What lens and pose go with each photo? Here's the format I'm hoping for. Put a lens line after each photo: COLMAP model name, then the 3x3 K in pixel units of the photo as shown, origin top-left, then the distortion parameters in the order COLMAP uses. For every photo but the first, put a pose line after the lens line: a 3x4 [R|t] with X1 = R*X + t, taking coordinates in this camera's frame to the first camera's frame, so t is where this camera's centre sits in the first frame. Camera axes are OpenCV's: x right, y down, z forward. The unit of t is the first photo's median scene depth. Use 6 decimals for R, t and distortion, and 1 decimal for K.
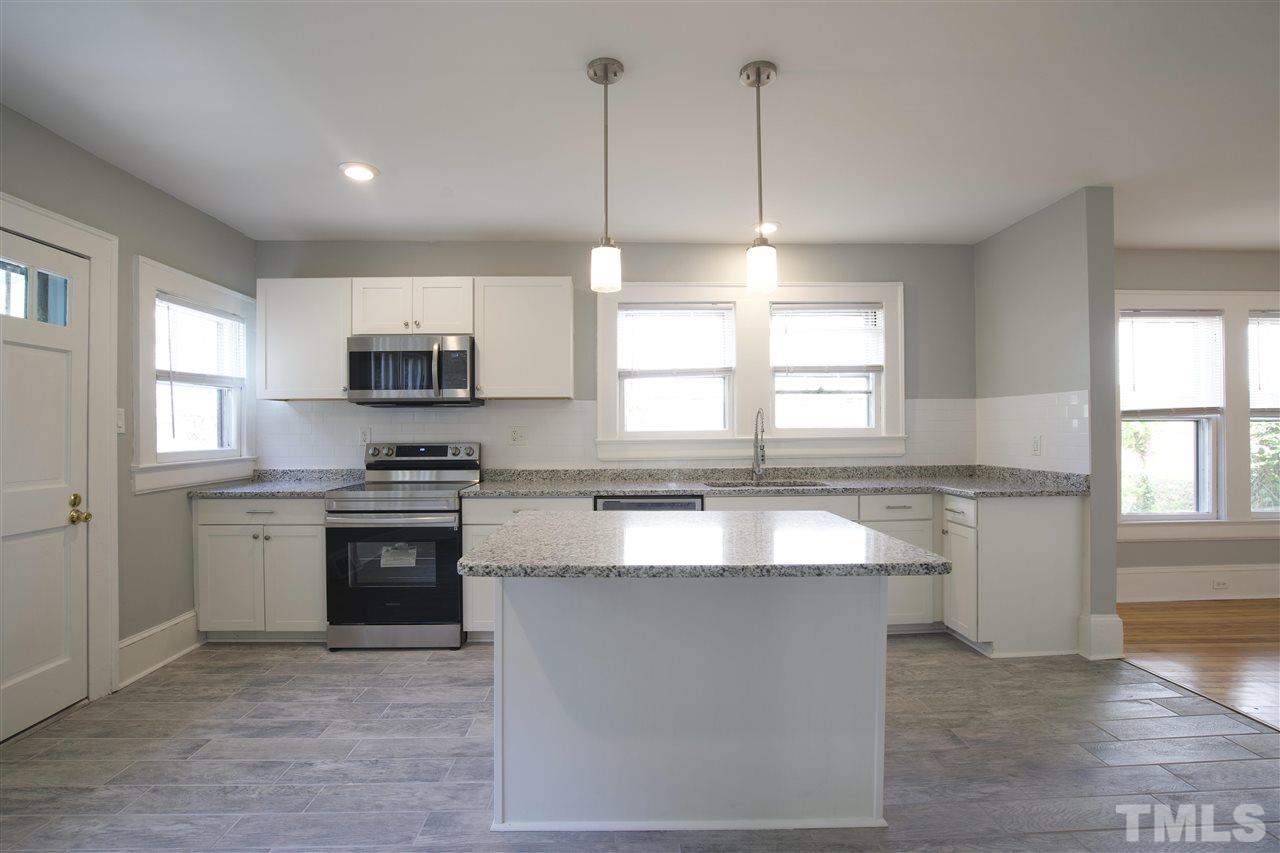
lens RADIAL K [[593.2, 0, 632.8], [0, 593.2, 427.3], [0, 0, 1]] dist [-0.064330, 0.027471]
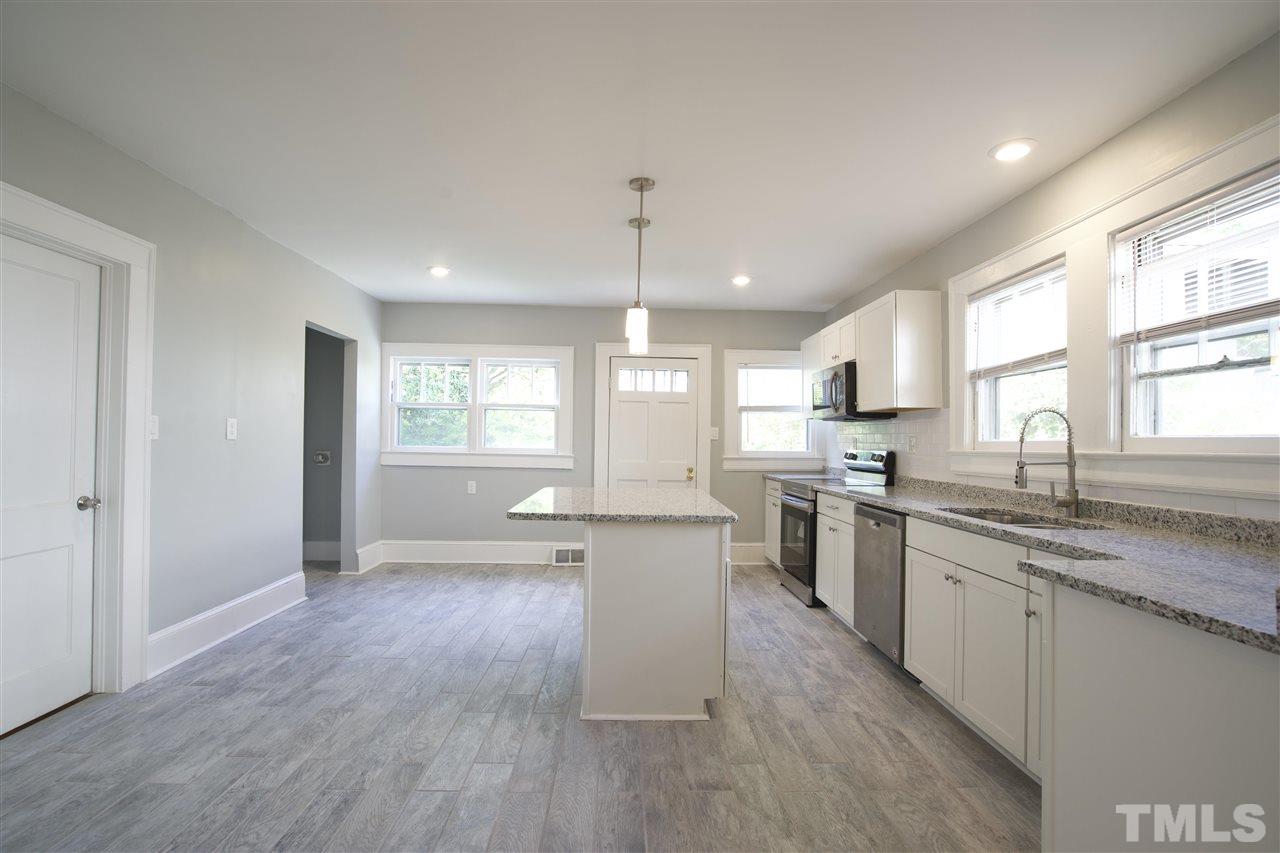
lens RADIAL K [[593.2, 0, 632.8], [0, 593.2, 427.3], [0, 0, 1]] dist [-0.064330, 0.027471]
pose [[-0.014685, -0.019977, -0.999693, 1.024905], [-0.010398, 0.999749, -0.019826, 0.009710], [0.999838, 0.010104, -0.014890, 0.628595]]
